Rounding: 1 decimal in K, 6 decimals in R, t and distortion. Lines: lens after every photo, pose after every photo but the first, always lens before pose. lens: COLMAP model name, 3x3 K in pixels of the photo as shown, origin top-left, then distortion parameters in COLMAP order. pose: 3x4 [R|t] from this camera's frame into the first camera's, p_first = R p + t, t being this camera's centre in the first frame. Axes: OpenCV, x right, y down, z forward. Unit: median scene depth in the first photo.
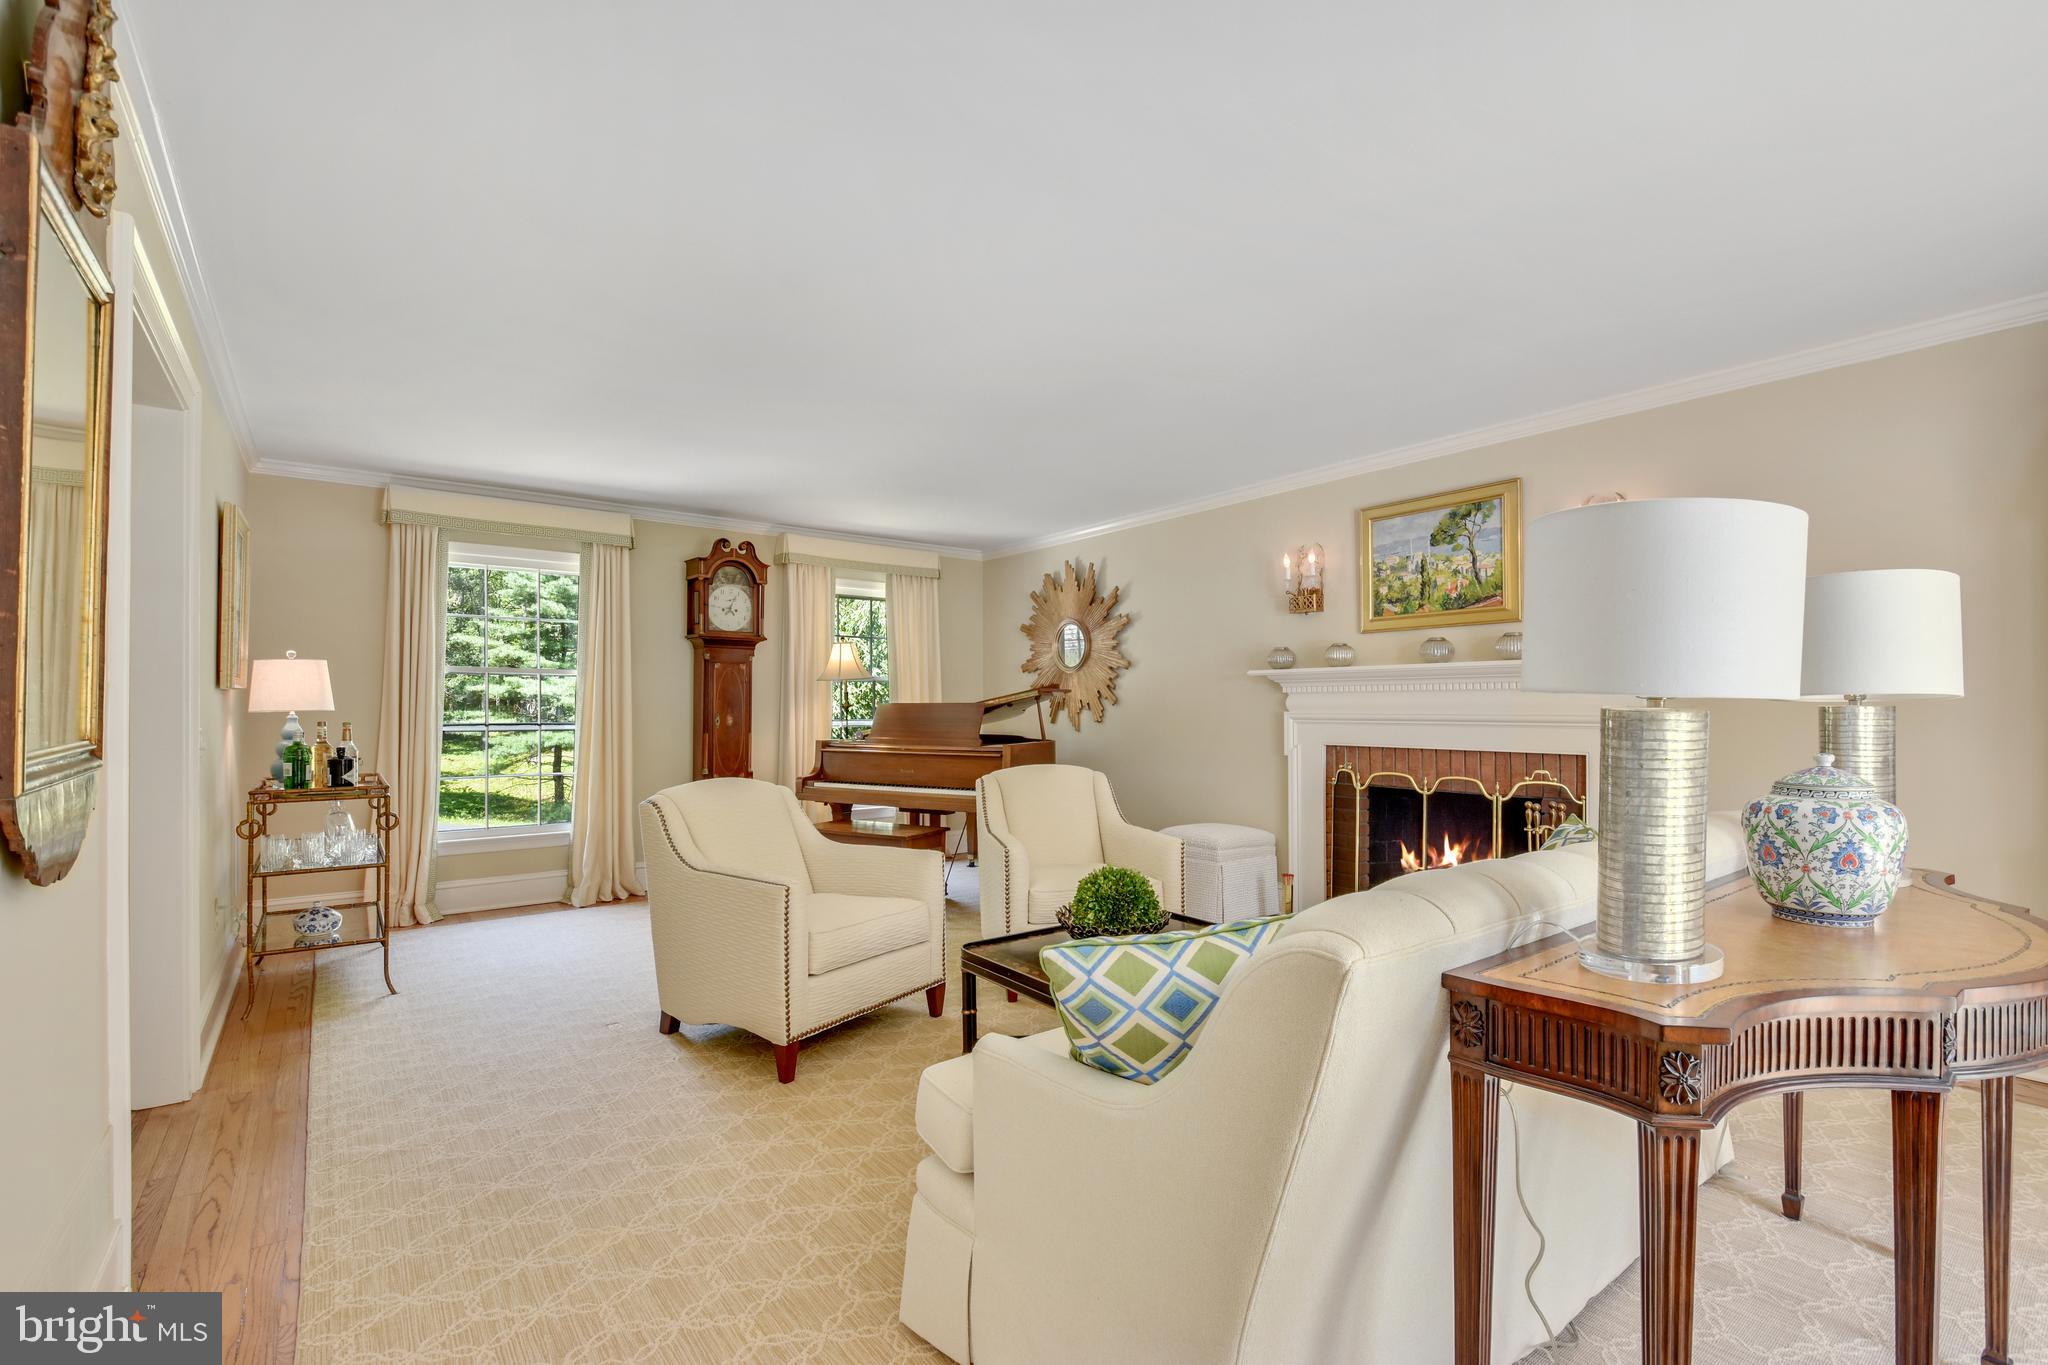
lens RADIAL K [[916.5, 0, 1024.0], [0, 916.5, 682.5], [0, 0, 1]] dist [-0.000437, -0.000028]
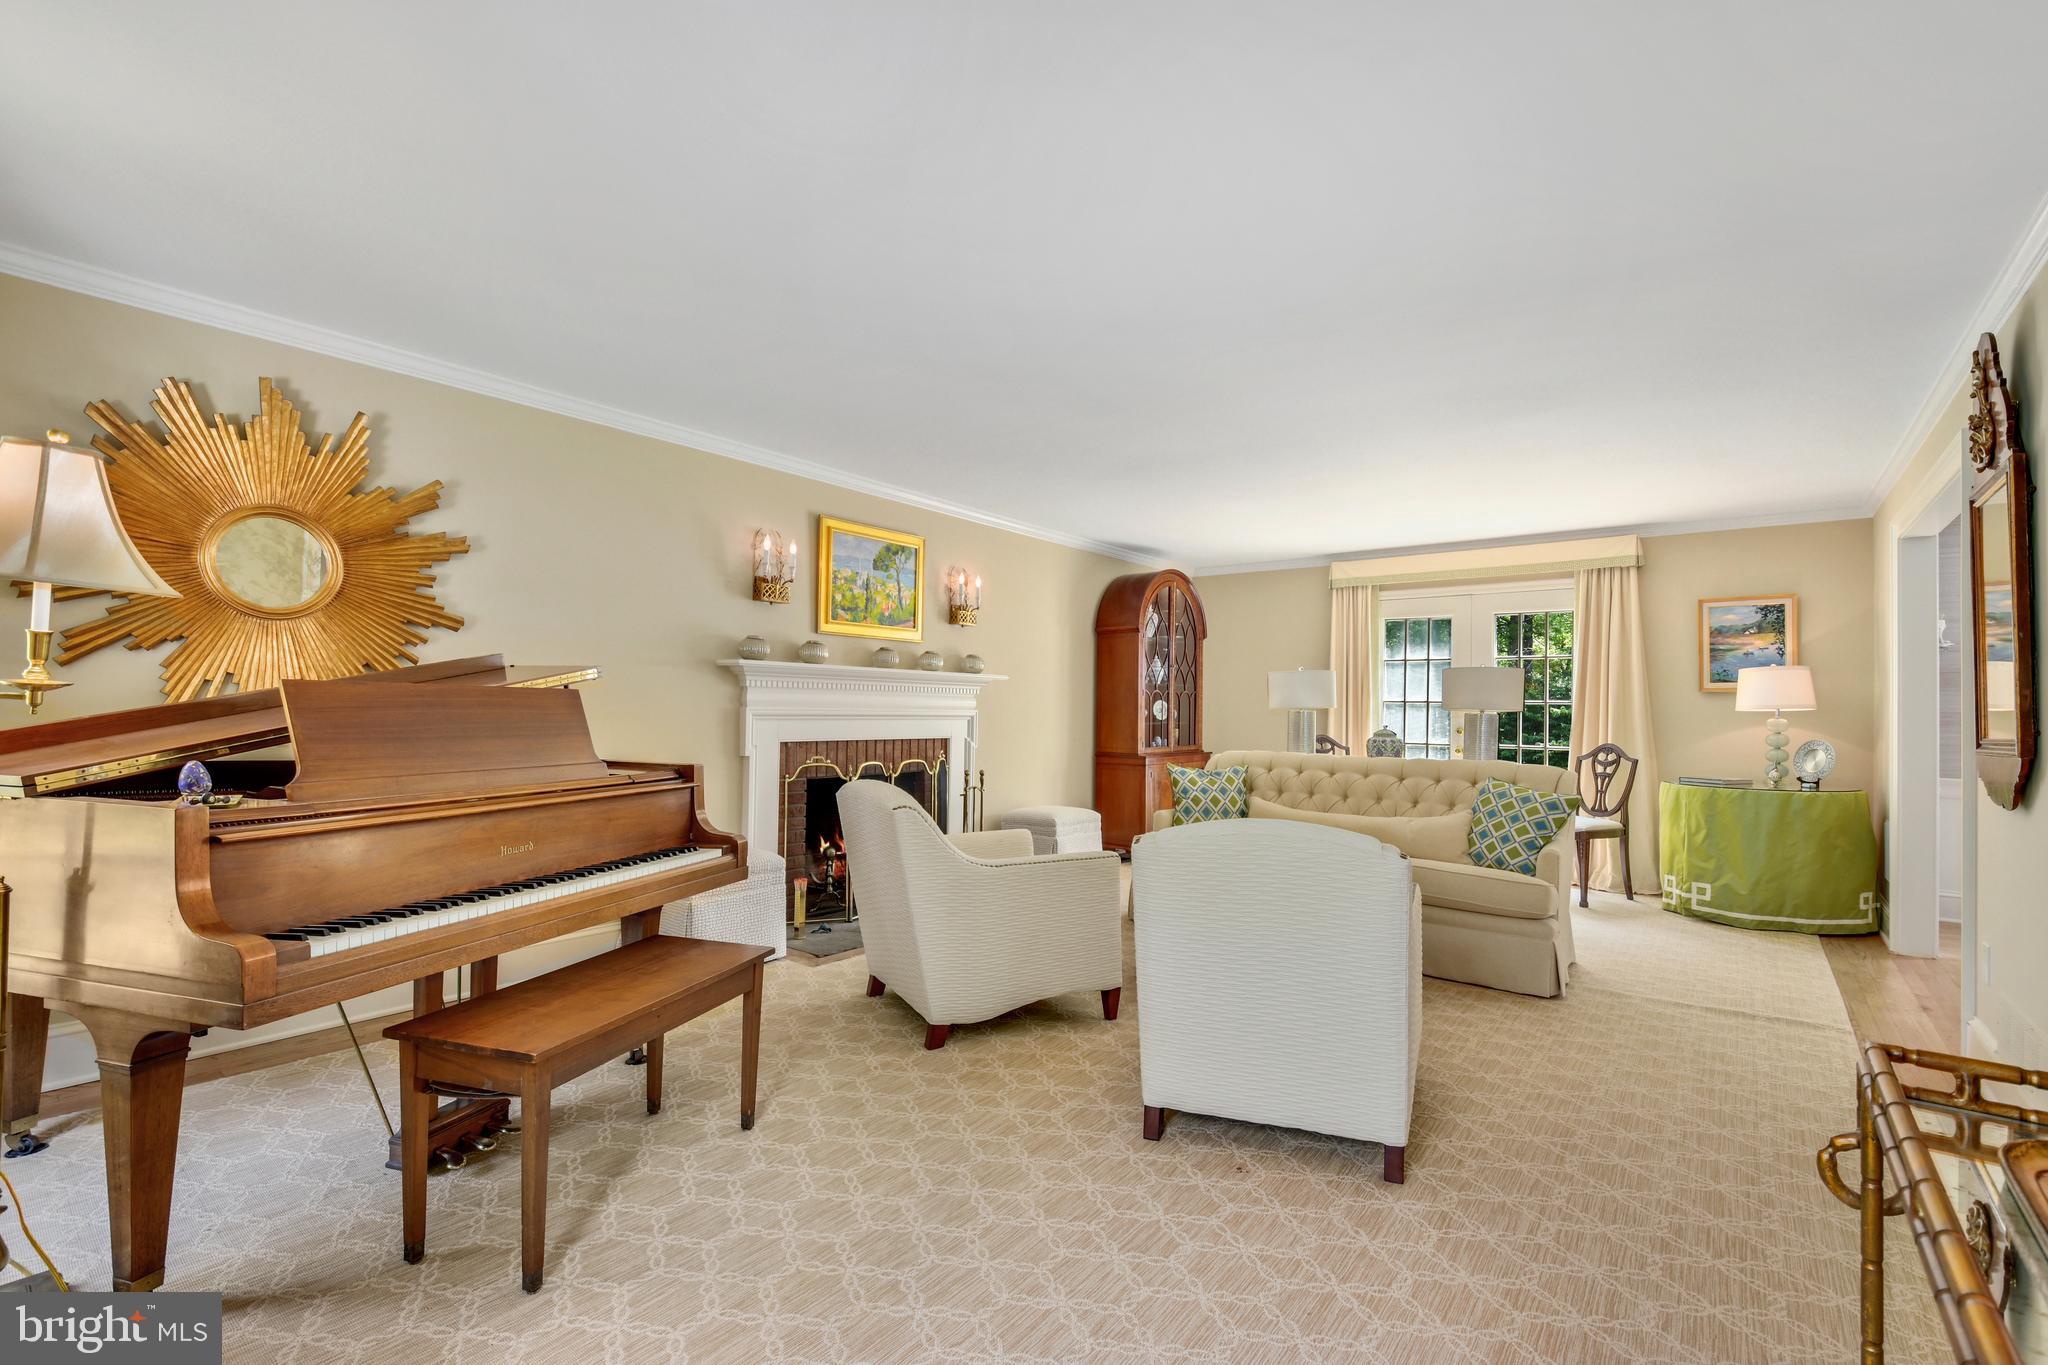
lens RADIAL K [[916.5, 0, 1024.0], [0, 916.5, 682.5], [0, 0, 1]] dist [-0.000437, -0.000028]
pose [[-0.277015, 0.029001, 0.960428, -0.719910], [-0.037107, 0.998476, -0.040853, 0.037655], [-0.960149, -0.046956, -0.275517, 1.092347]]
